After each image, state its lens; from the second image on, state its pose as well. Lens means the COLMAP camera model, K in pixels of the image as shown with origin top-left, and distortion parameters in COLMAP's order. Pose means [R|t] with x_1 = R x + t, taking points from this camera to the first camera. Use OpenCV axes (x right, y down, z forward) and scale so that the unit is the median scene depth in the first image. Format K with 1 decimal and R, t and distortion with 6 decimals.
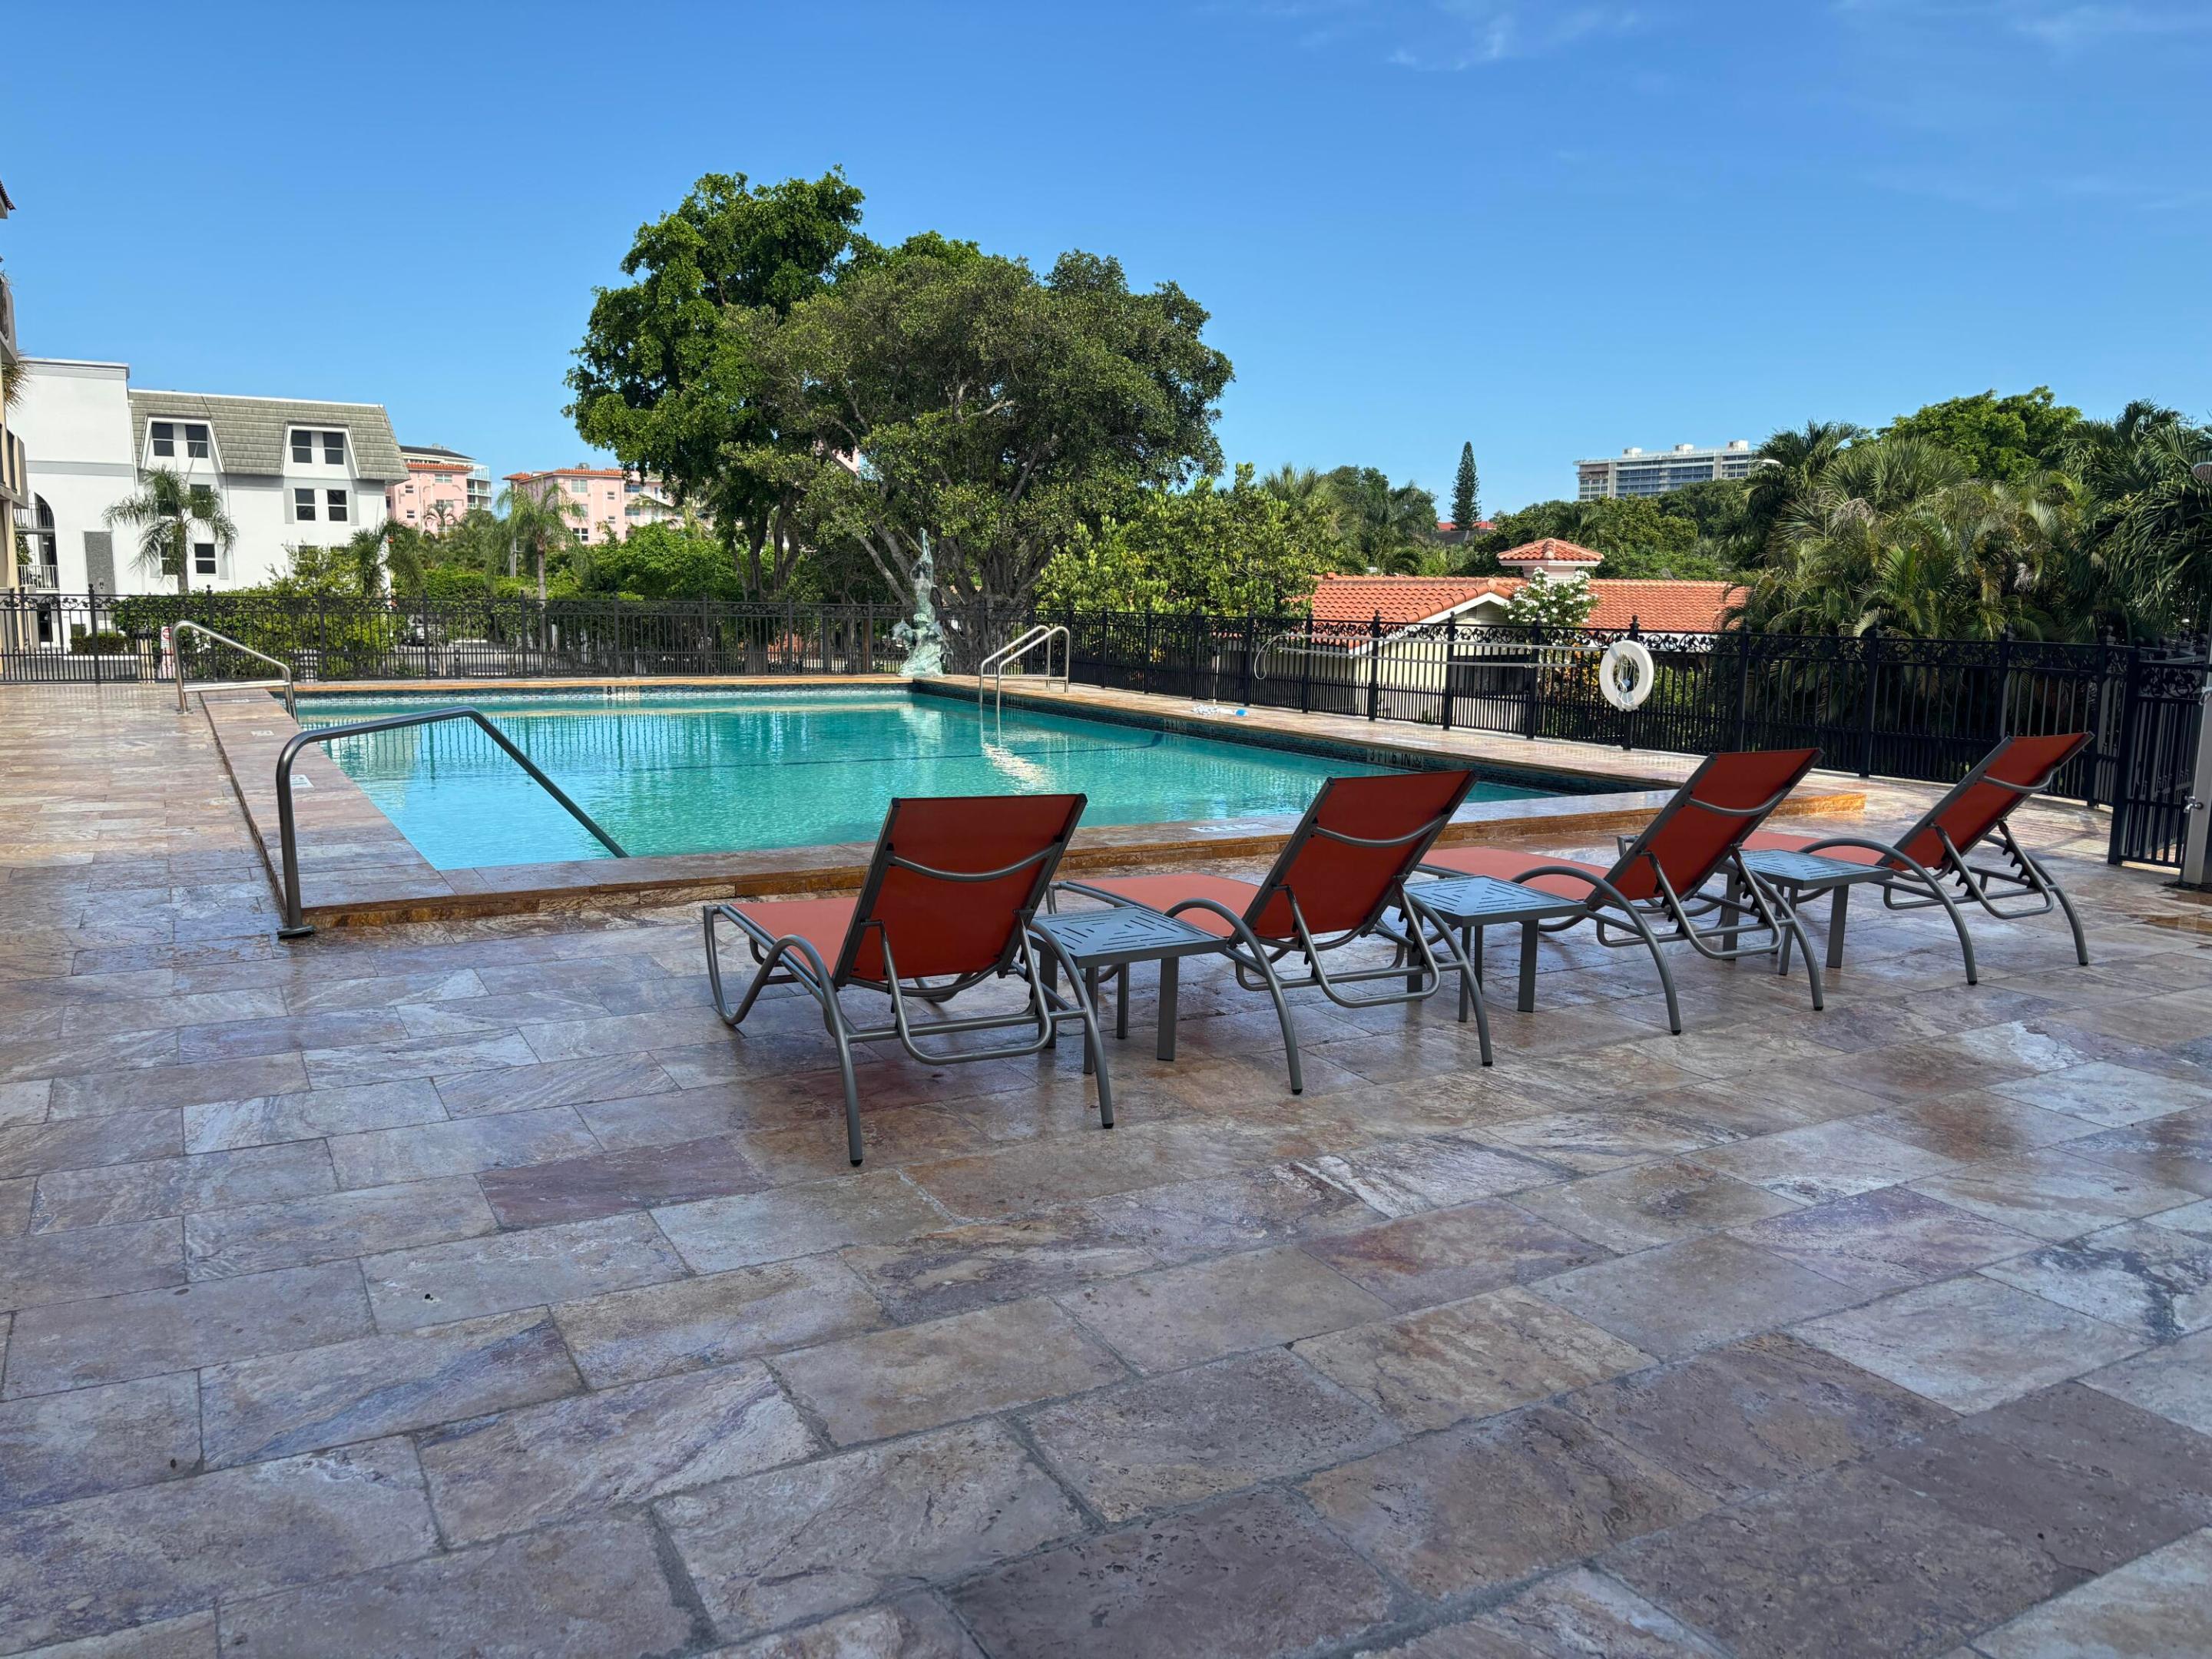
lens RADIAL K [[1677.5, 0, 1116.7], [0, 1677.5, 829.4], [0, 0, 1]] dist [0.027169, -0.026935]
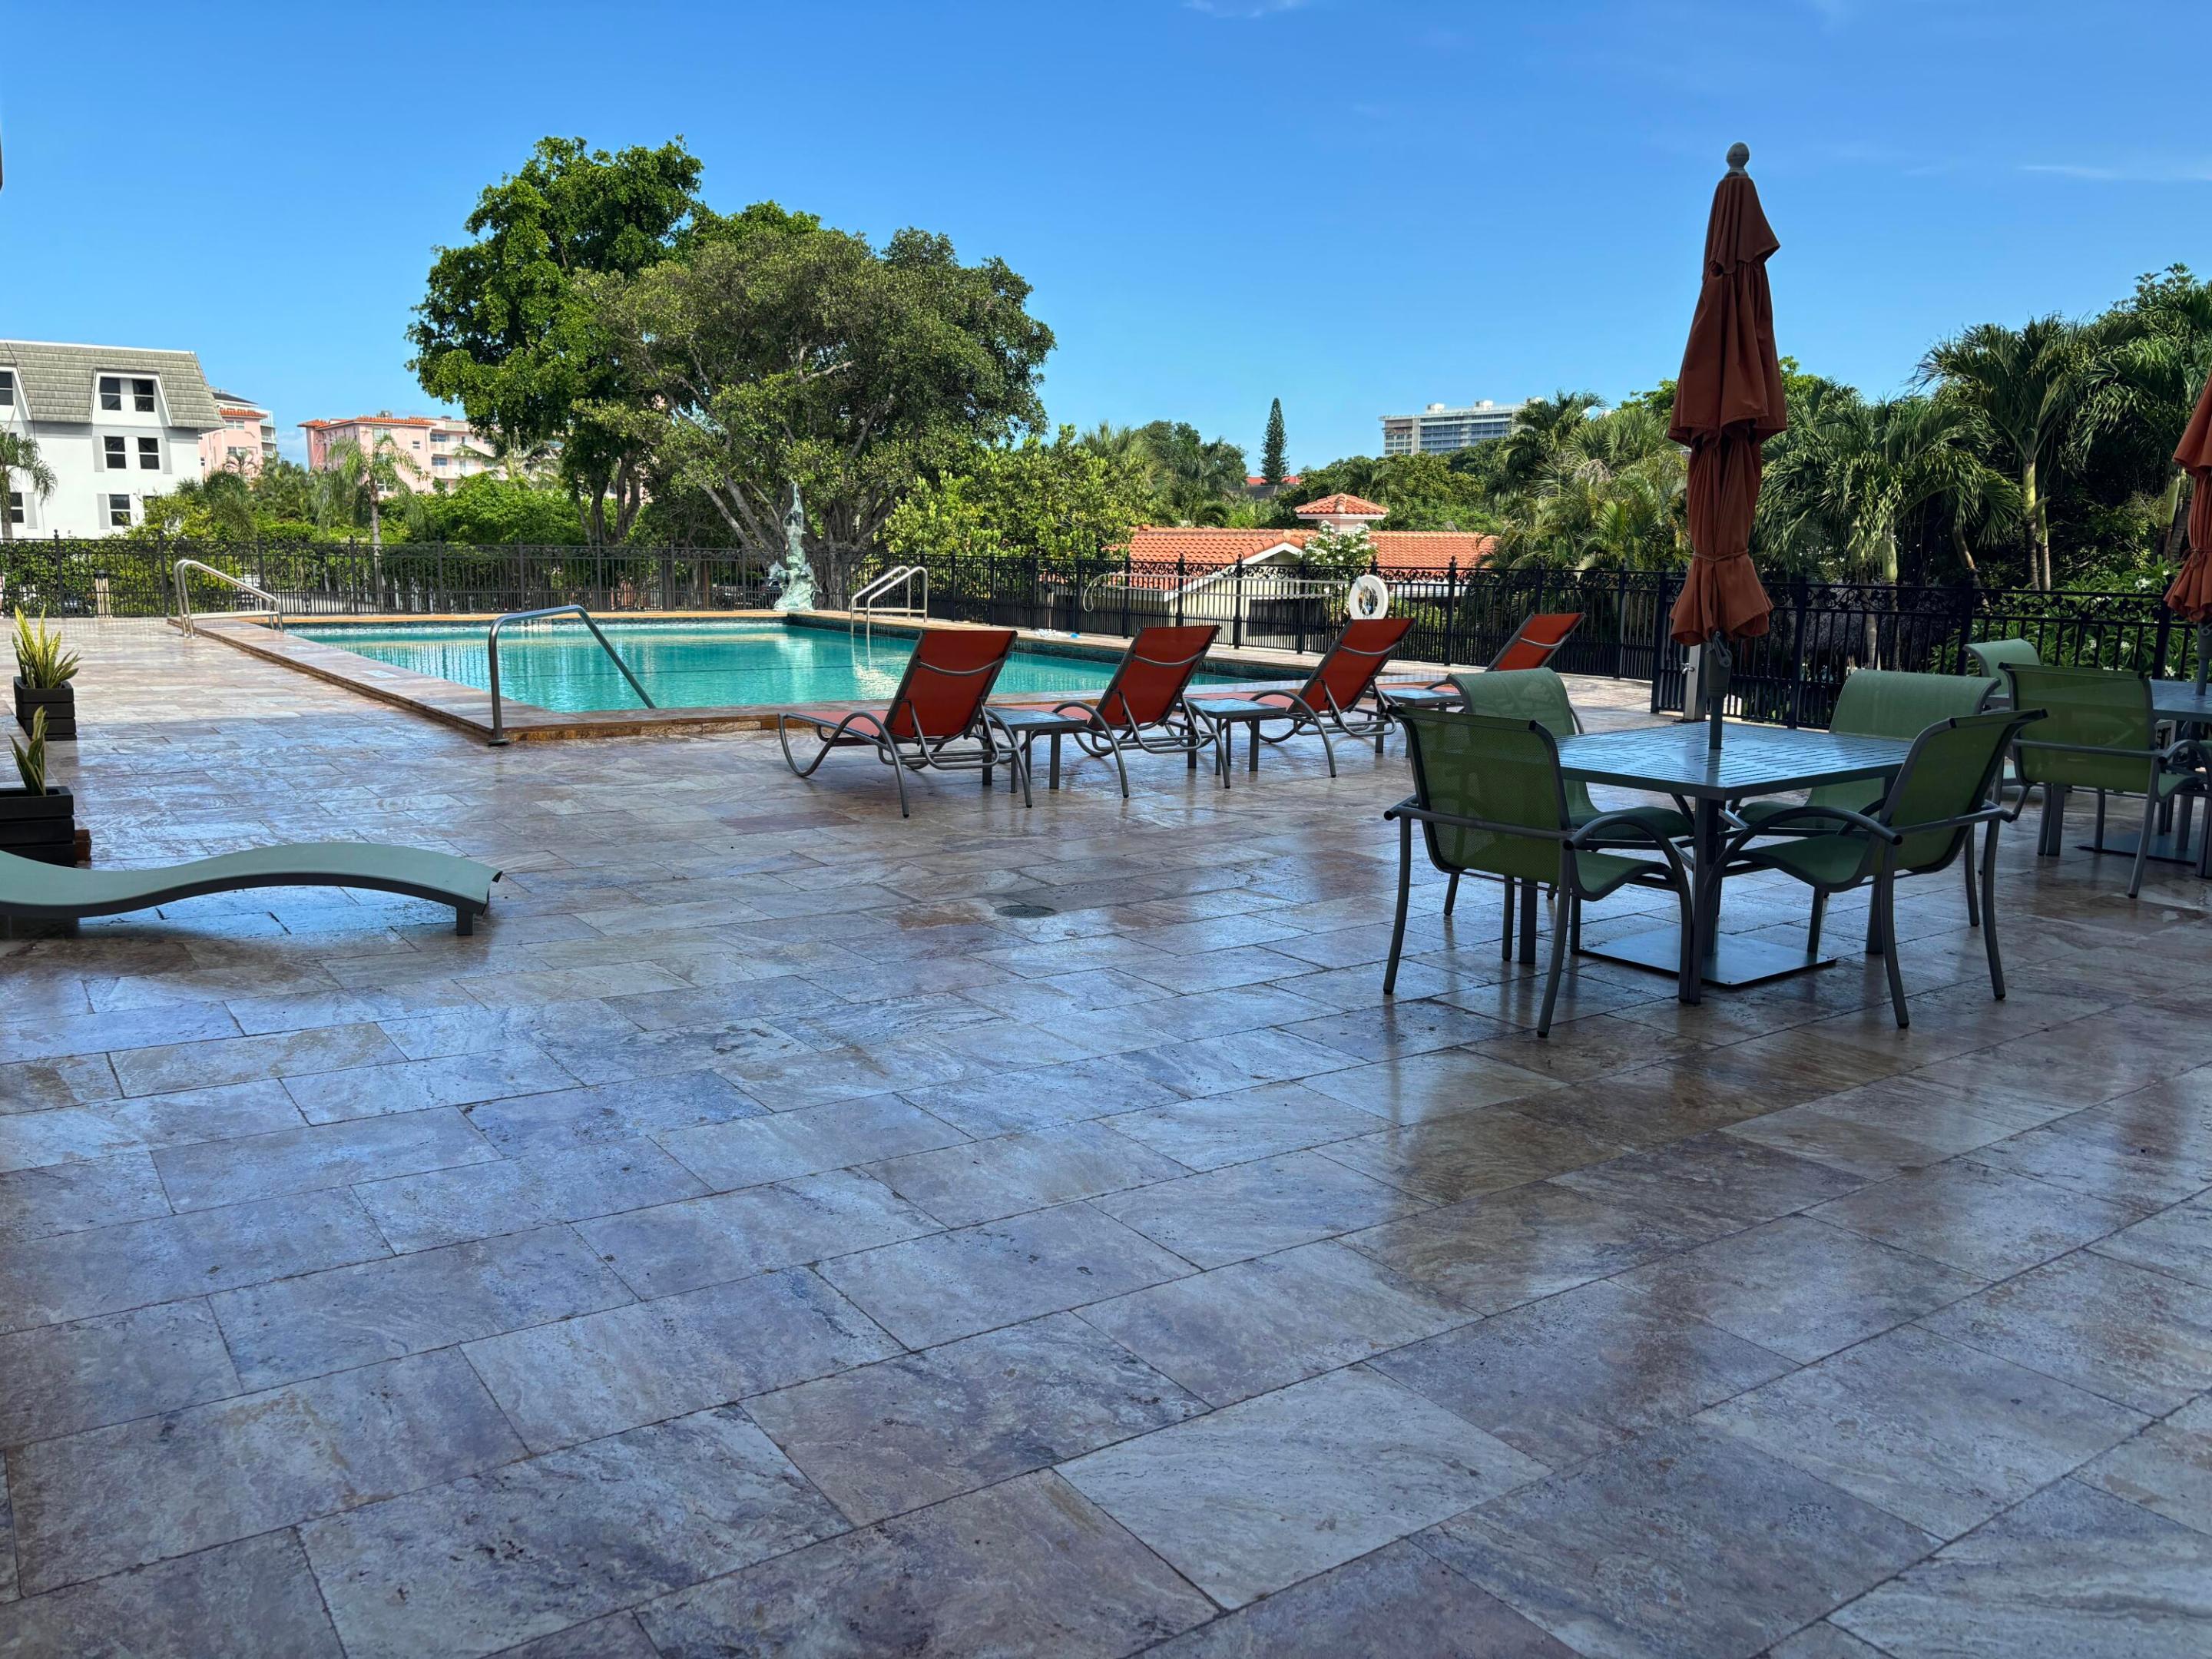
lens RADIAL K [[1677.5, 0, 1094.7], [0, 1677.5, 828.9], [0, 0, 1]] dist [0.027169, -0.026935]
pose [[0.995448, -0.014866, 0.094139, -0.012880], [0.012305, 0.999540, 0.027728, 0.017412], [-0.094508, -0.026444, 0.995173, -0.105353]]
